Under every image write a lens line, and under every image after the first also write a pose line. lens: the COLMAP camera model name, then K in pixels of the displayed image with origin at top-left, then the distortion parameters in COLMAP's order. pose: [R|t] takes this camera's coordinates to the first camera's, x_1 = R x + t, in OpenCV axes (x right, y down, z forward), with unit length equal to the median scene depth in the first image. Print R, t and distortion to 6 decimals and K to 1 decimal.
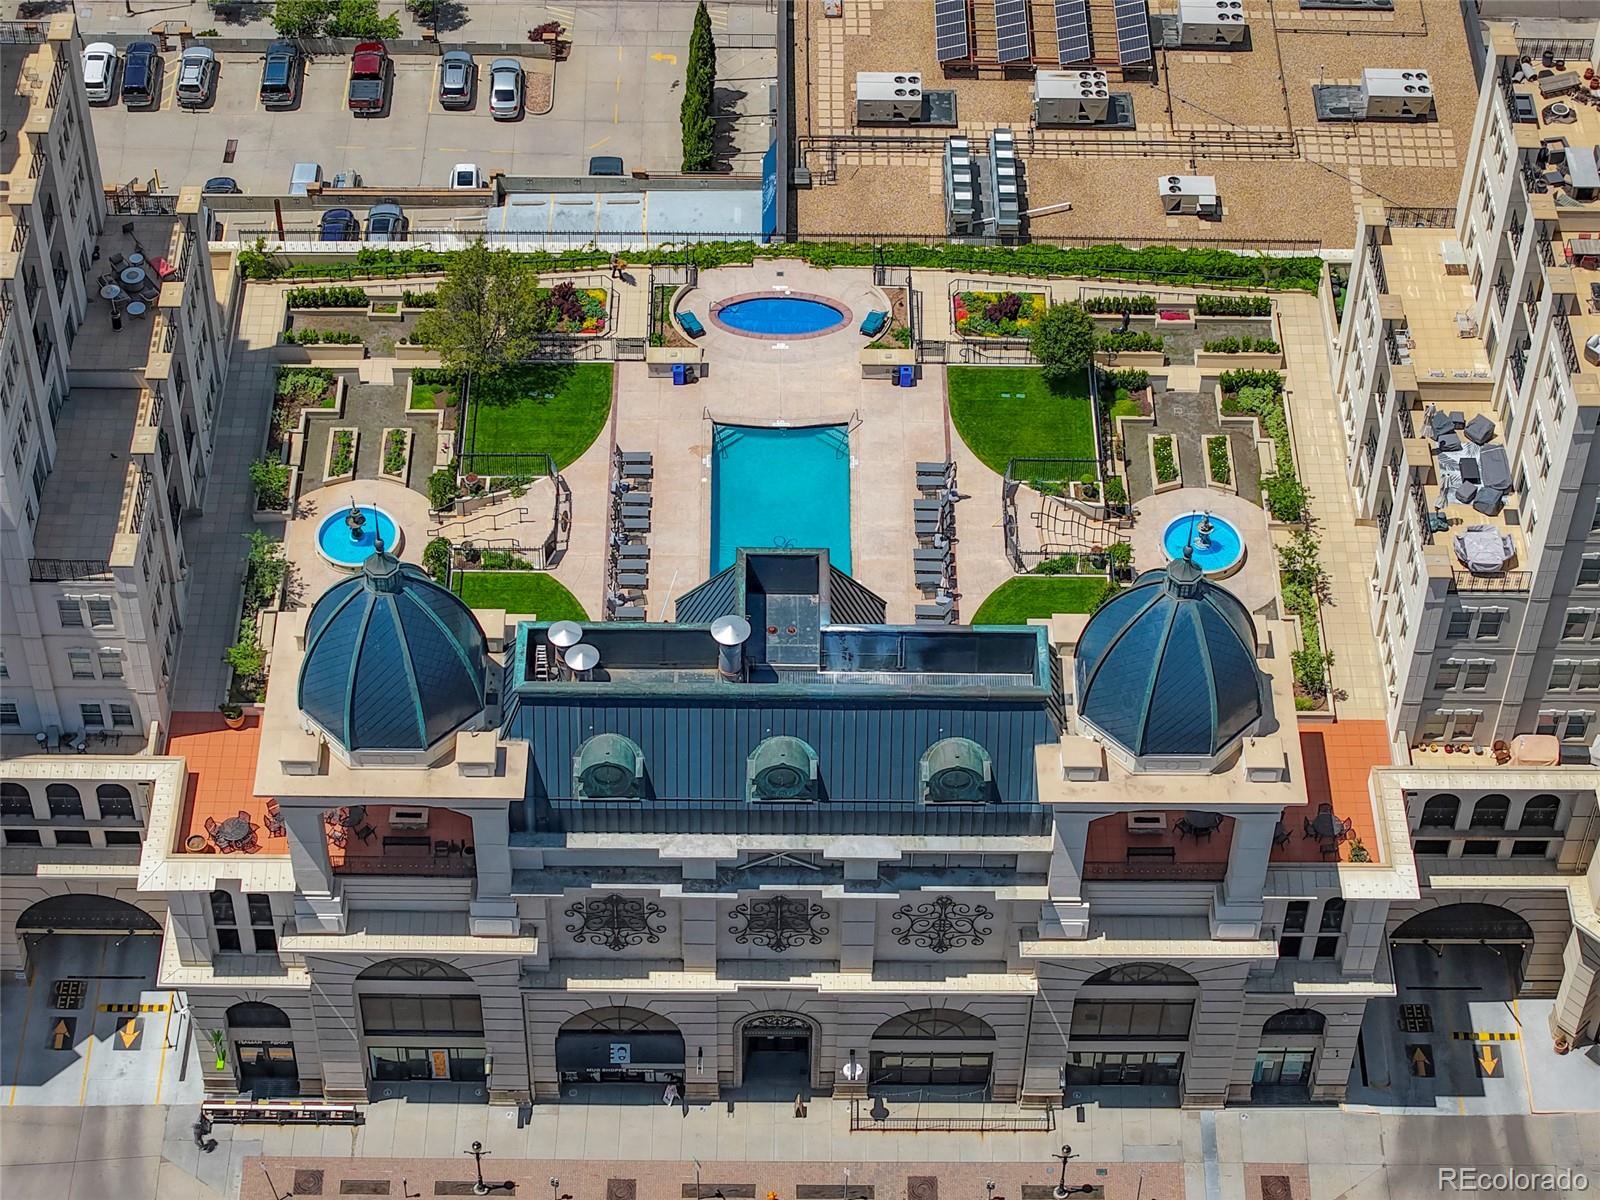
lens RADIAL K [[3336.0, 0, 802.2], [0, 3336.0, 601.1], [0, 0, 1]] dist [-0.178484, 0.000000]
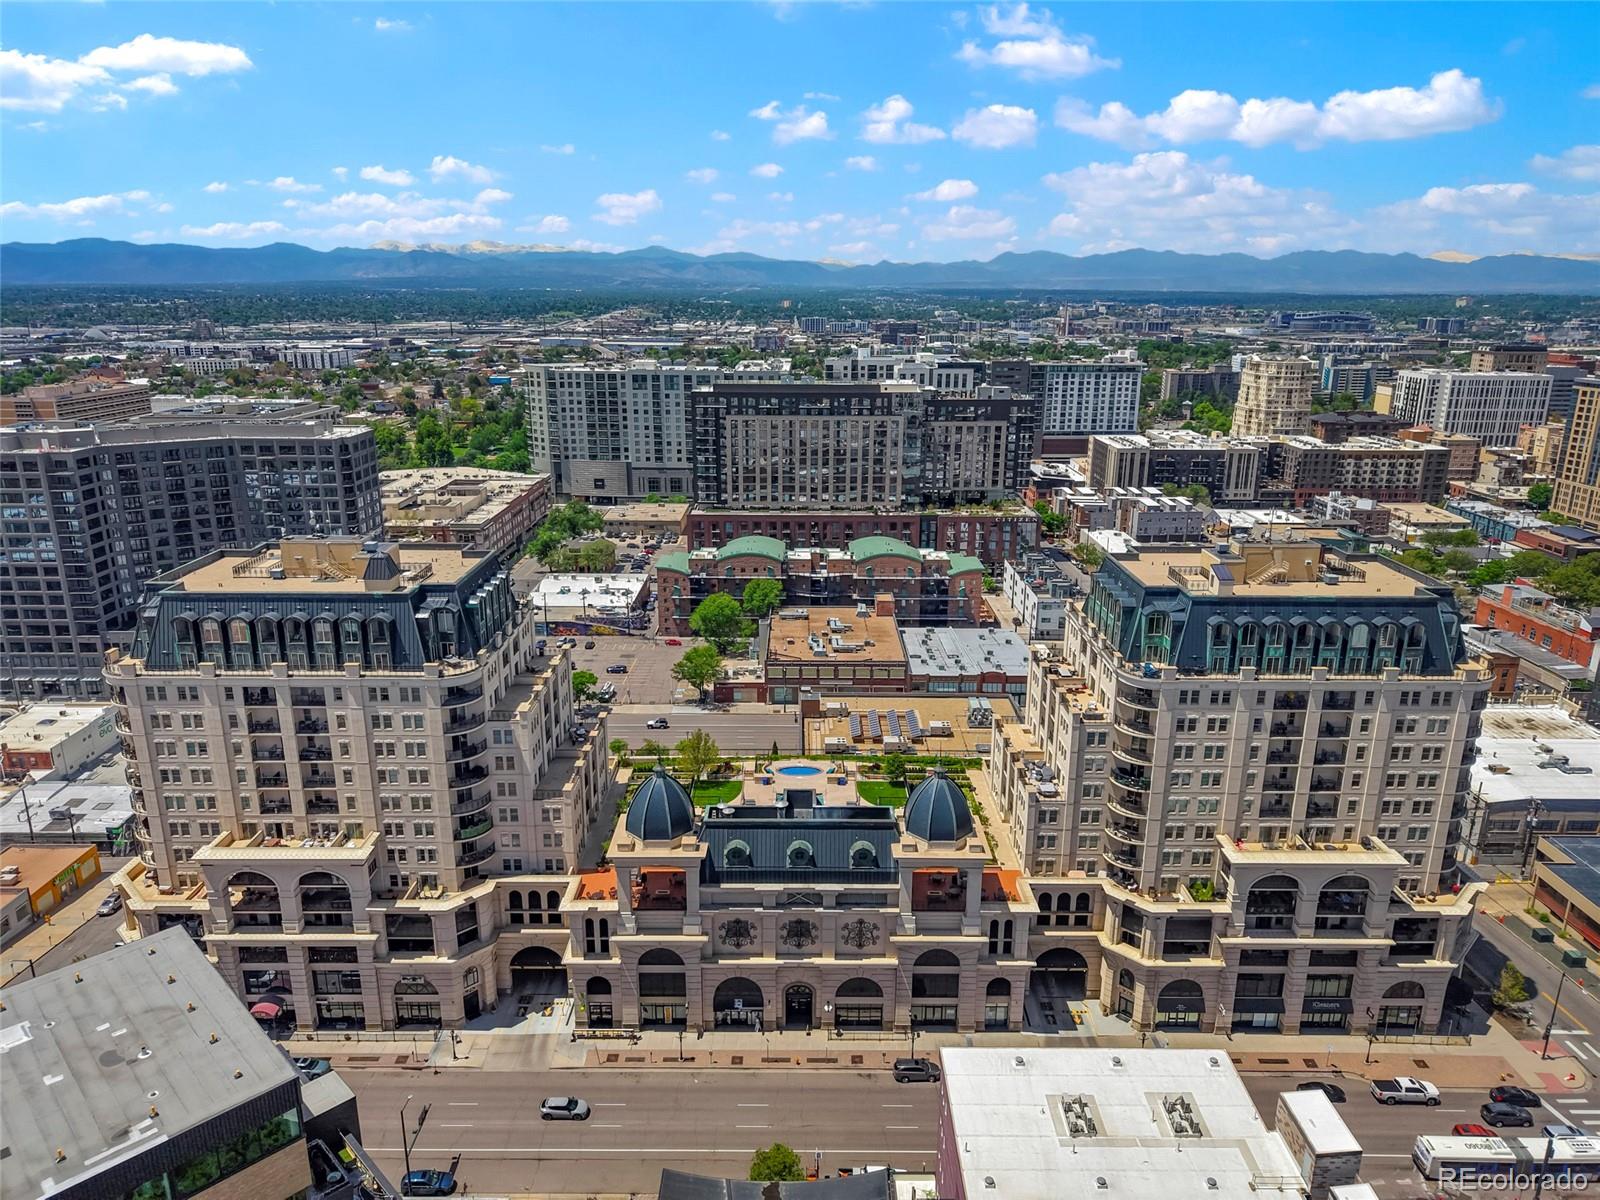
lens RADIAL K [[1046.2, 0, 797.7], [0, 1046.2, 595.9], [0, 0, 1]] dist [0.012267, 0.006695]
pose [[0.999905, -0.010804, -0.008571, 0.001977], [0.004868, 0.858010, -0.513610, 0.292536], [0.012903, 0.513519, 0.857981, 0.139855]]
